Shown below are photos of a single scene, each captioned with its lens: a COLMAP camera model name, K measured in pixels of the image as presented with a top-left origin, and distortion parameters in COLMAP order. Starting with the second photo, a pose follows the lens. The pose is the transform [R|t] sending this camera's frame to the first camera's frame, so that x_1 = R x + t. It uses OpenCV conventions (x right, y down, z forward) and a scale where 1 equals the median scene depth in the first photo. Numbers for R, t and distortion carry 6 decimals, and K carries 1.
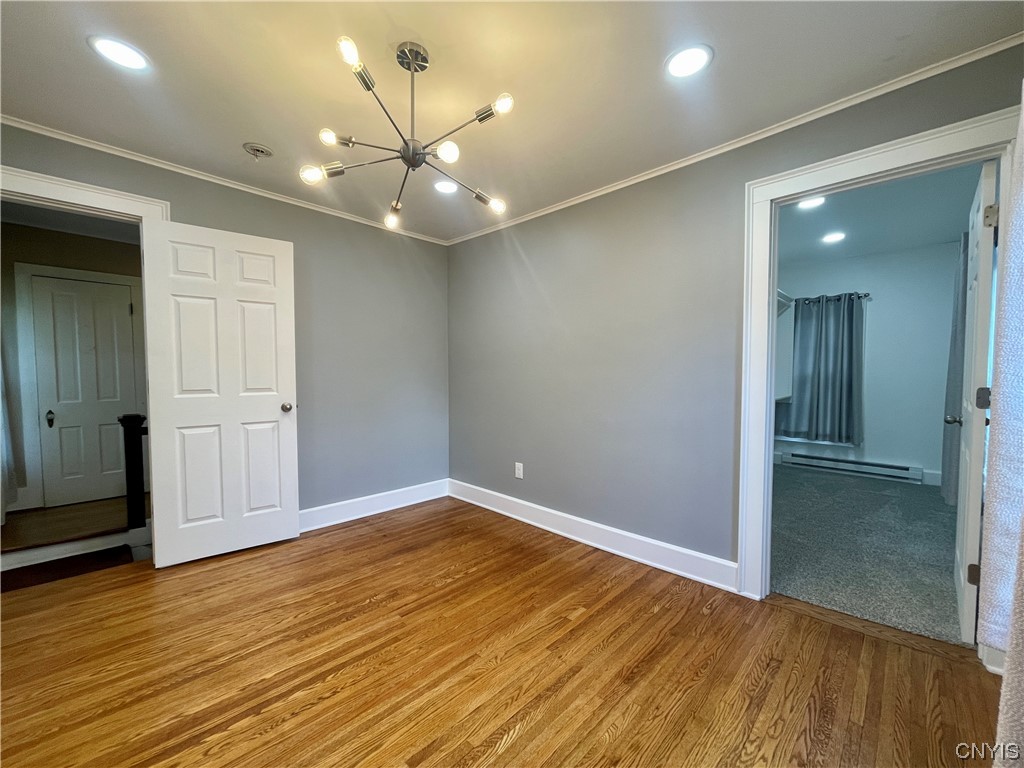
lens RADIAL K [[414.8, 0, 517.5], [0, 414.8, 390.0], [0, 0, 1]] dist [-0.002945, -0.000786]
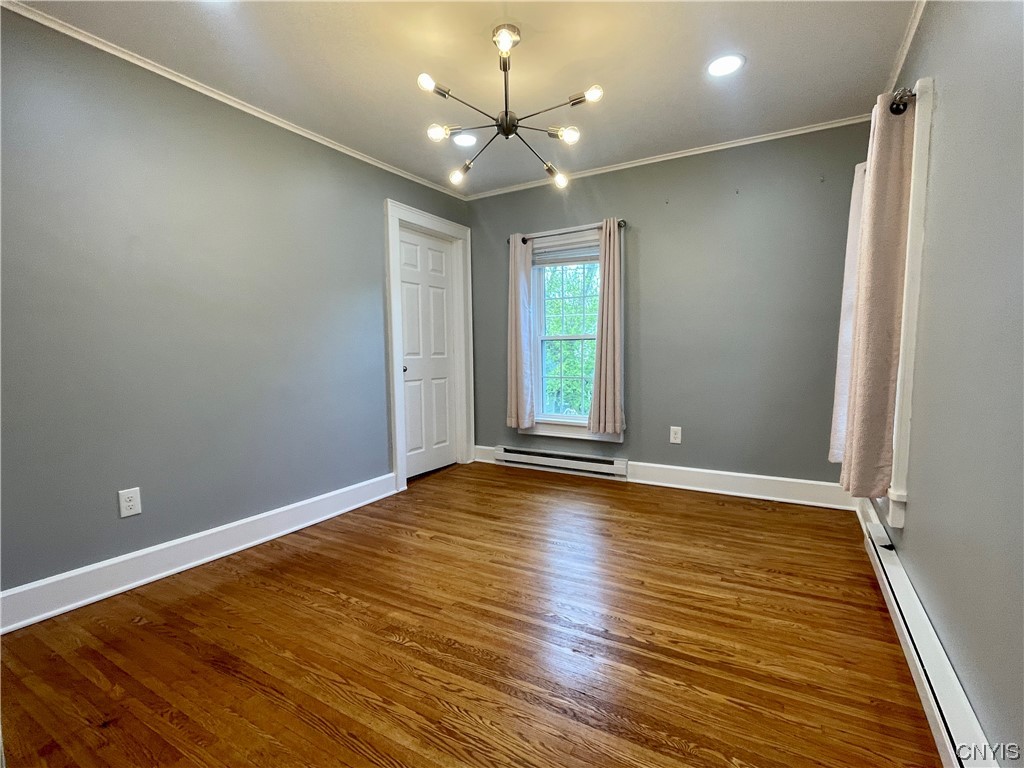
lens RADIAL K [[477.2, 0, 520.2], [0, 477.2, 390.1], [0, 0, 1]] dist [-0.002298, -0.000327]
pose [[-0.229934, -0.078472, 0.970037, -1.069781], [0.055757, 0.994045, 0.093630, 0.015842], [-0.971608, 0.075616, -0.224190, 0.893677]]
